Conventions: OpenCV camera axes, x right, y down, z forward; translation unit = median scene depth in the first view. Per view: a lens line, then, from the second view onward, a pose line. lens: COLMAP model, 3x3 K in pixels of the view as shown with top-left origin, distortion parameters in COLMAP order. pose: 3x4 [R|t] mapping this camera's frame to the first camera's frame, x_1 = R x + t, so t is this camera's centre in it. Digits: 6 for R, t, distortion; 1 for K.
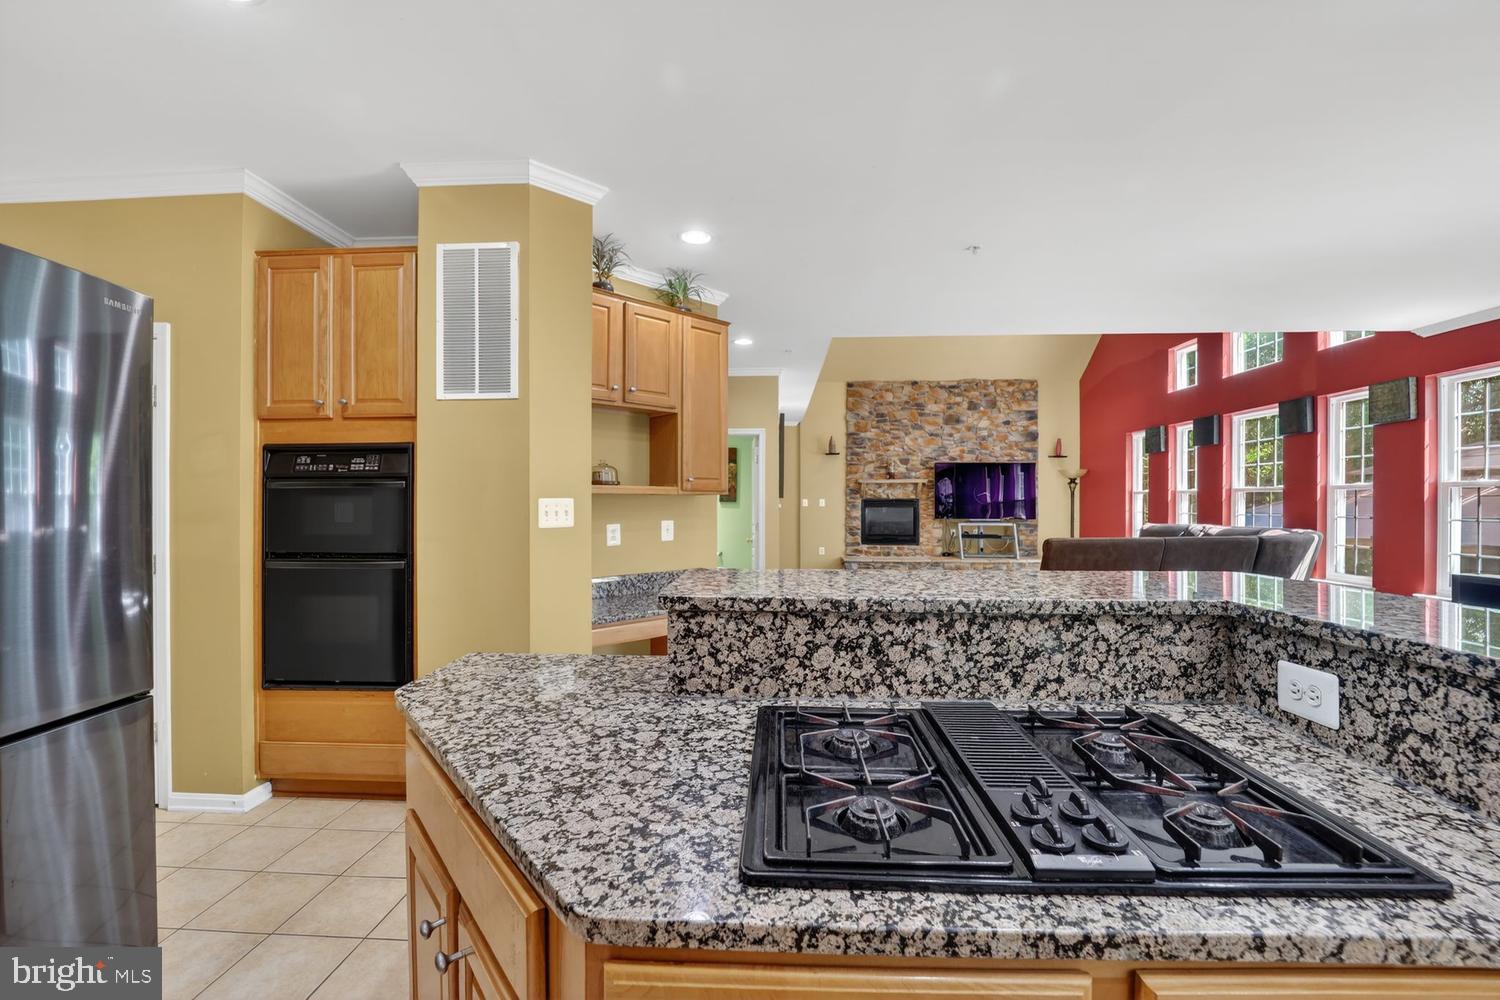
lens RADIAL K [[612.4, 0, 744.8], [0, 612.4, 497.8], [0, 0, 1]] dist [-0.020165, -0.000082]
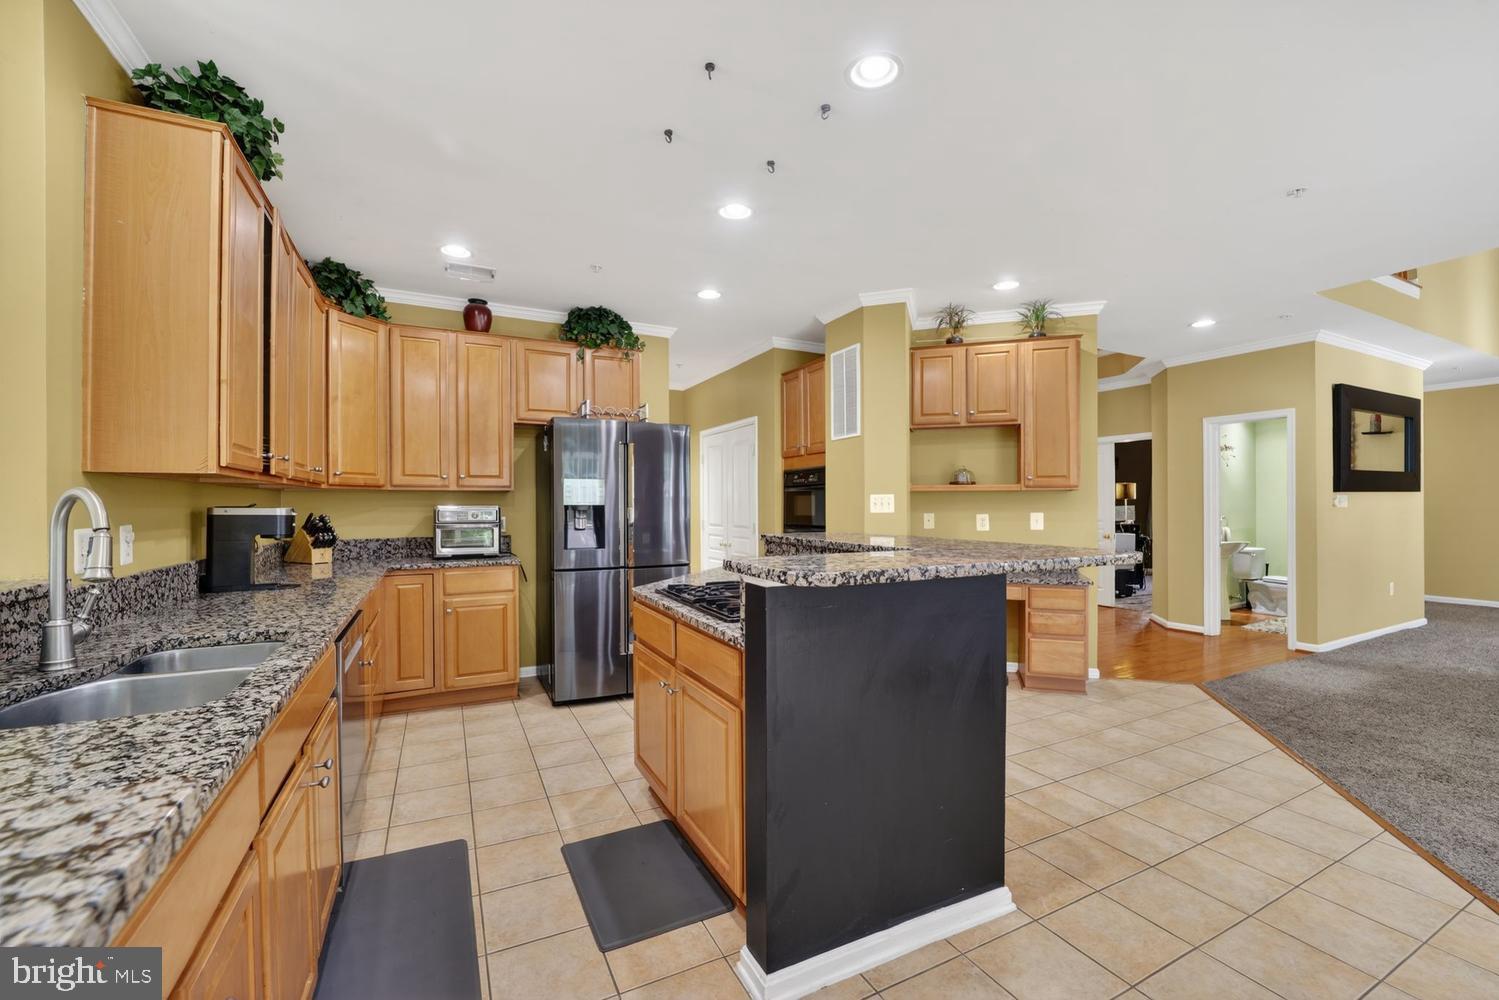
lens RADIAL K [[613.0, 0, 749.5], [0, 613.0, 500.0], [0, 0, 1]] dist [-0.010094, -0.000134]
pose [[0.492887, -0.008491, -0.870052, 0.923201], [0.010316, 0.999939, -0.003915, 0.017121], [0.870032, -0.007046, 0.492944, -0.102080]]
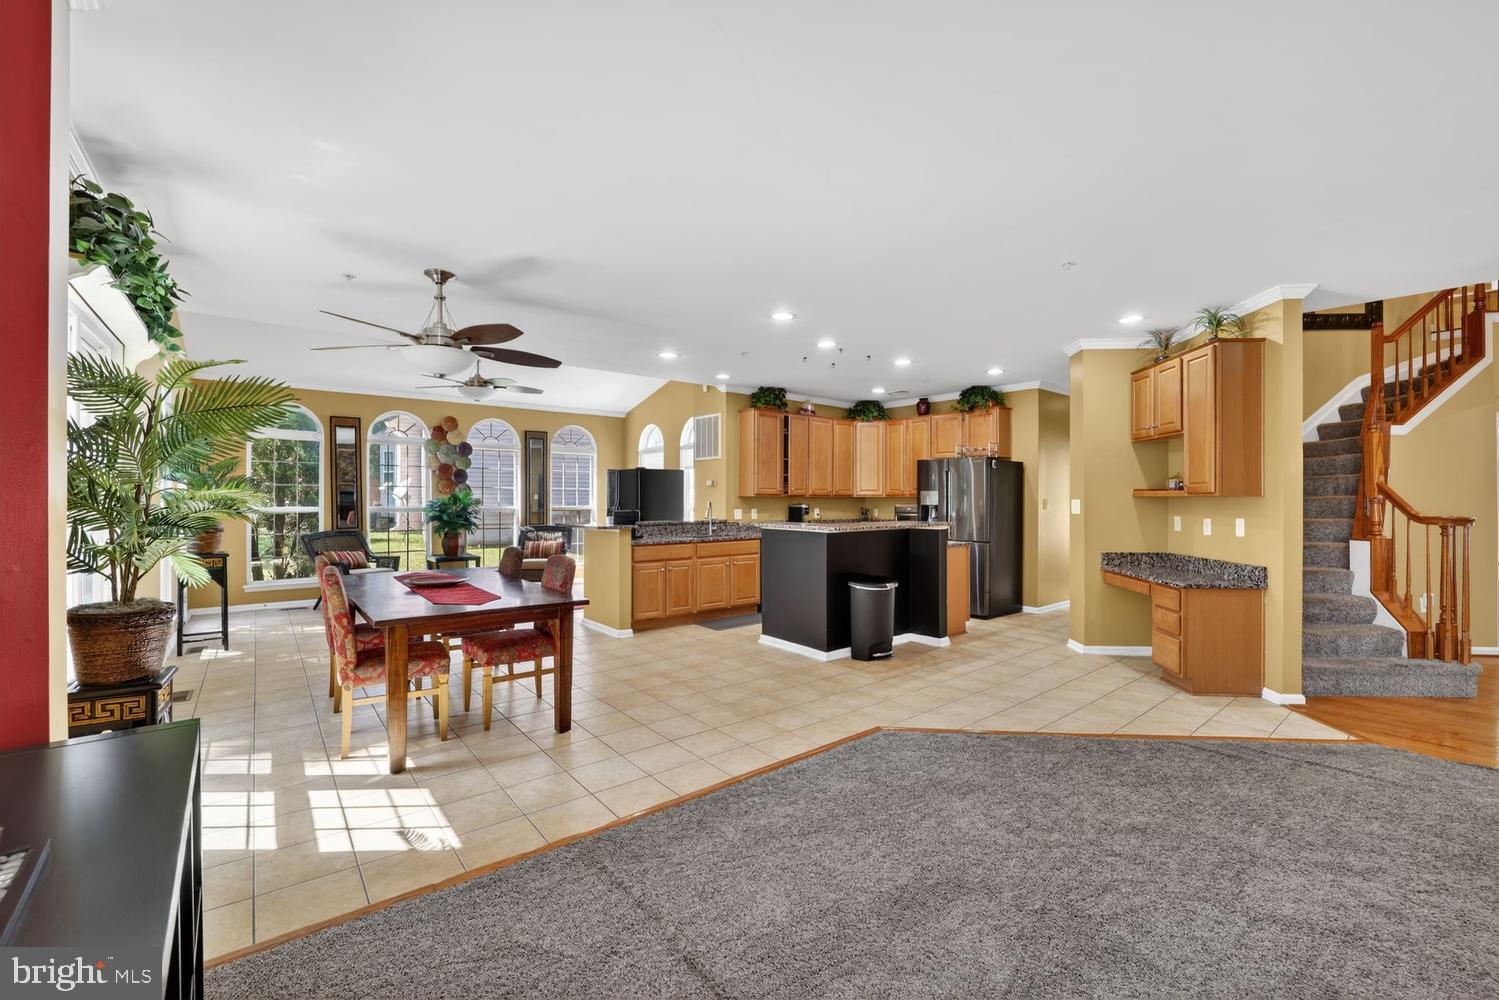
lens RADIAL K [[613.0, 0, 749.5], [0, 613.0, 500.0], [0, 0, 1]] dist [-0.010094, -0.000134]
pose [[-0.748715, 0.004995, -0.662873, 1.913655], [0.008286, 0.999964, -0.001823, -0.006550], [0.662840, -0.006858, -0.748729, 1.822039]]
